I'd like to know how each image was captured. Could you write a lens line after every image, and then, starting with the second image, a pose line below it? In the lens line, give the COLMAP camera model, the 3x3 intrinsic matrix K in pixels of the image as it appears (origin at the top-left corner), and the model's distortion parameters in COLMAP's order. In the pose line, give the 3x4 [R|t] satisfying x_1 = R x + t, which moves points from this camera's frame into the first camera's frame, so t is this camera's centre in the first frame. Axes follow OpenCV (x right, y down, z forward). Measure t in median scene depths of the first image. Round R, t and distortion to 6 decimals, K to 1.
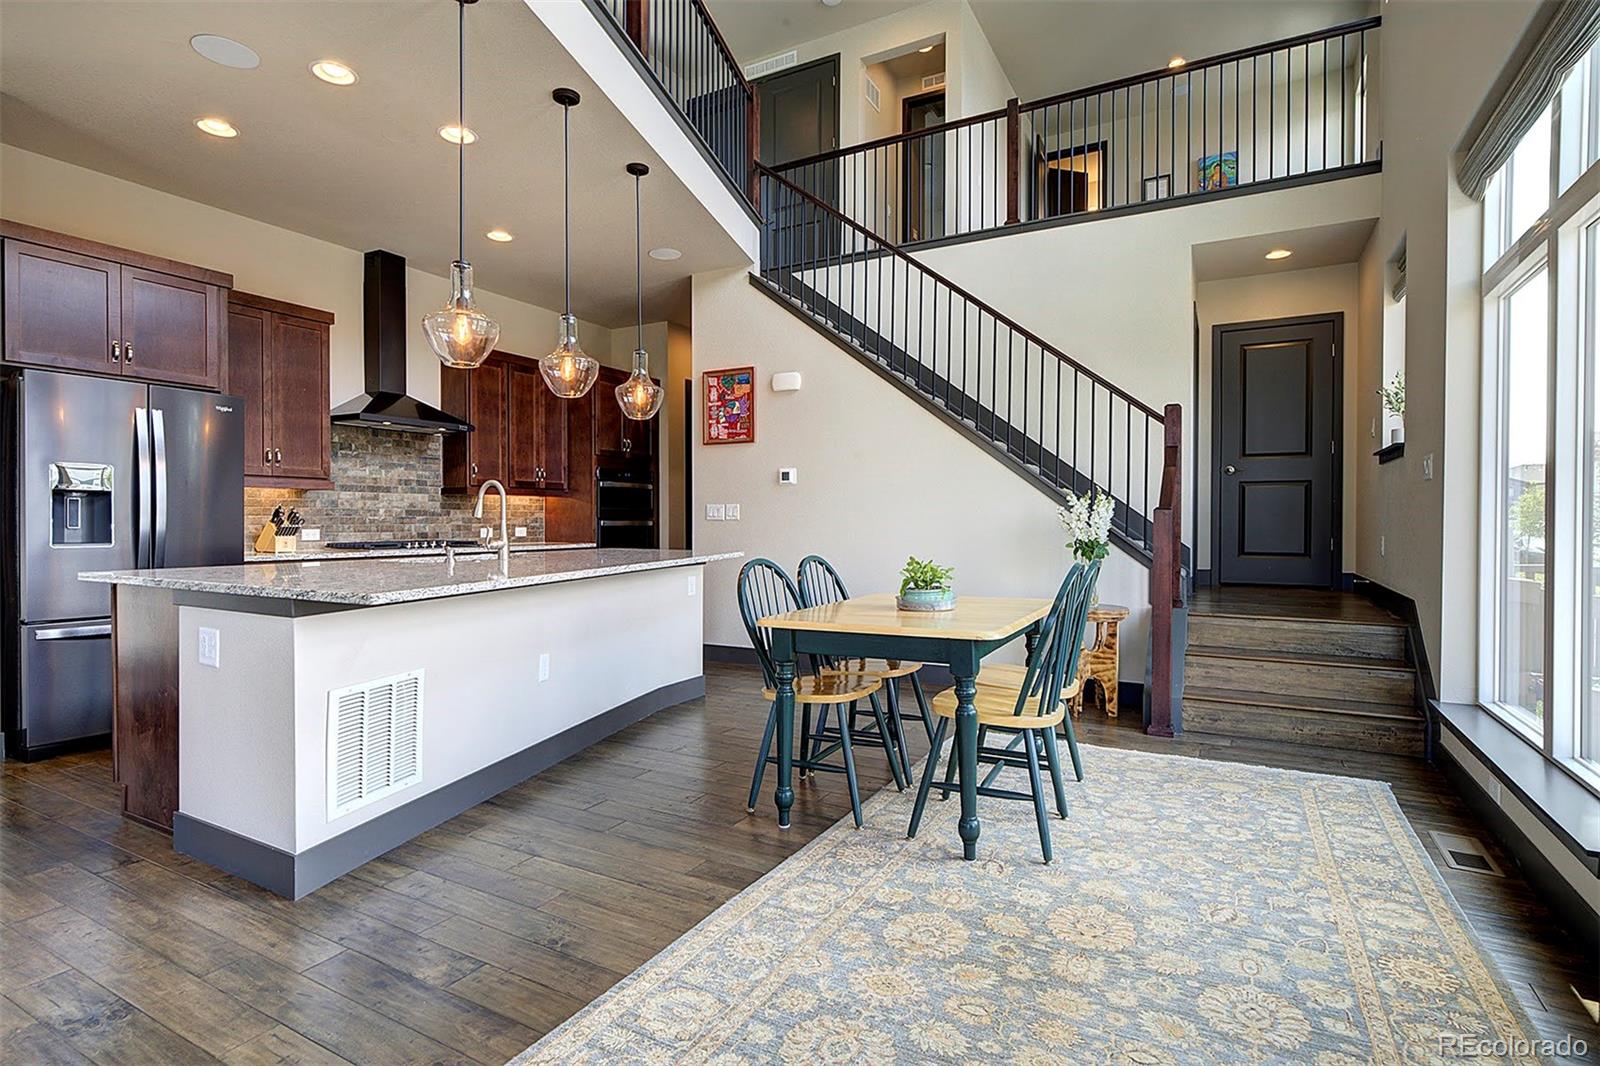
lens RADIAL K [[795.3, 0, 800.0], [0, 795.3, 533.0], [0, 0, 1]] dist [-0.008962, 0.000136]
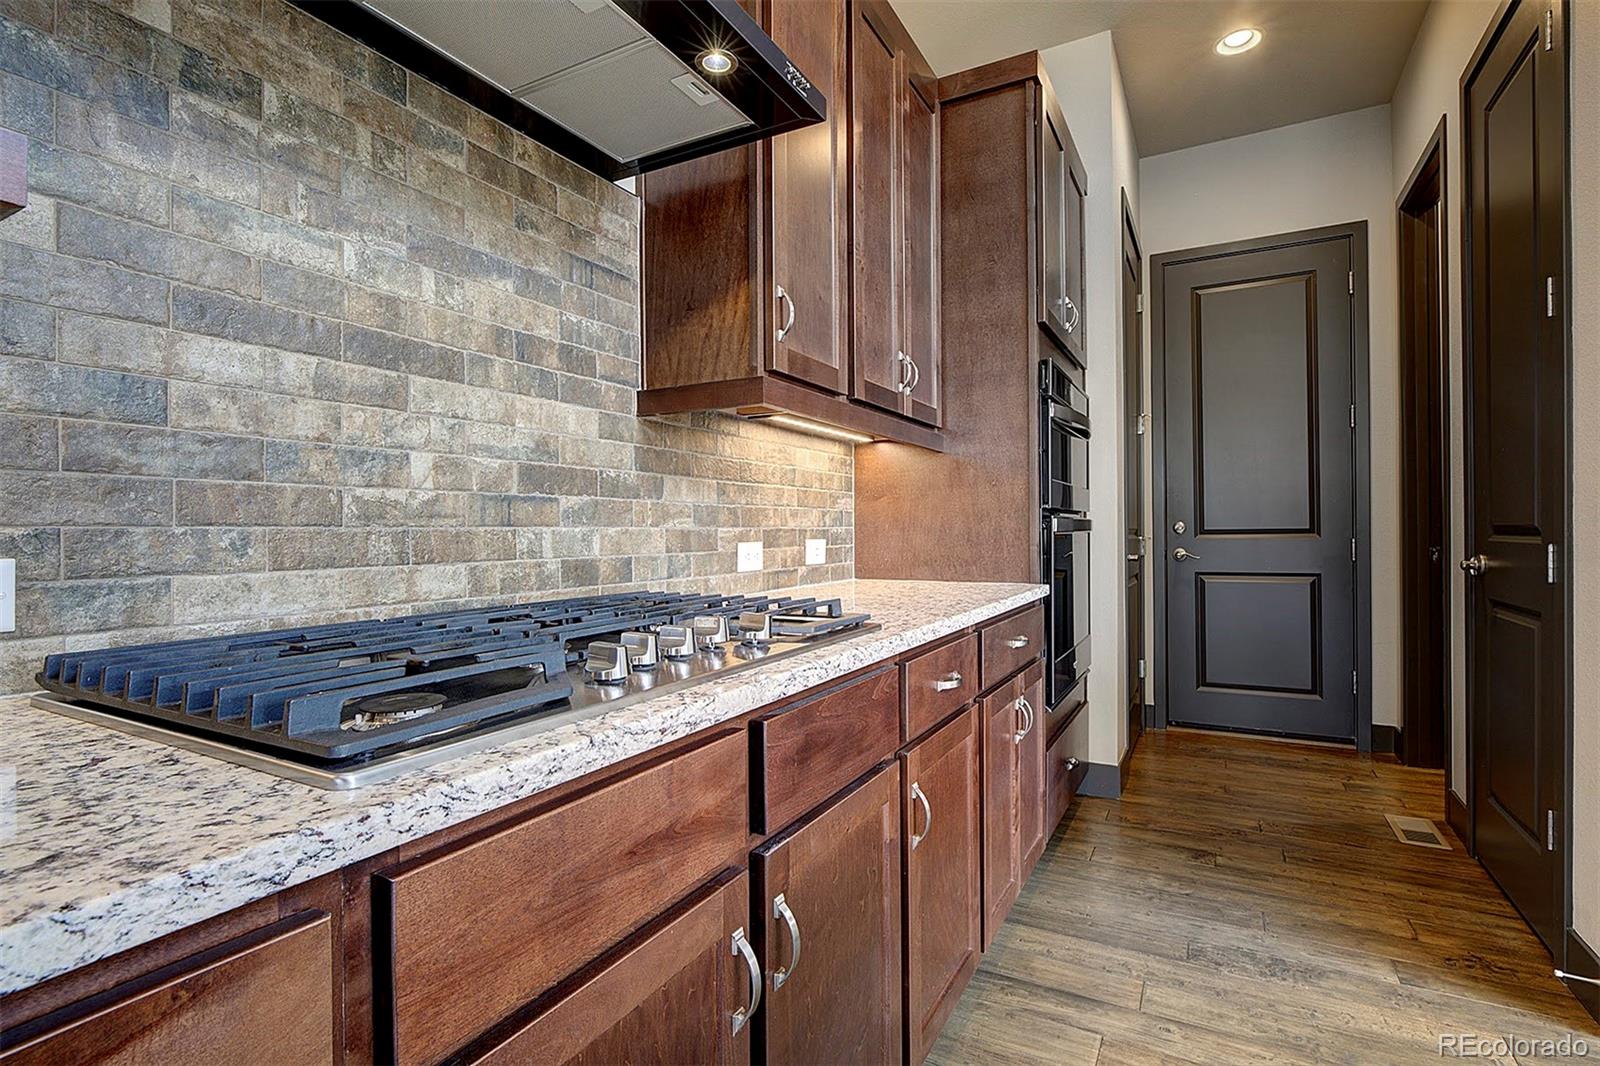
lens RADIAL K [[768.1, 0, 800.0], [0, 768.1, 533.0], [0, 0, 1]] dist [-0.011161, 0.000025]
pose [[0.999976, -0.006861, -0.000963, -0.426242], [0.006847, 0.999886, -0.013443, -0.005892], [0.001055, 0.013436, 0.999909, 0.797113]]
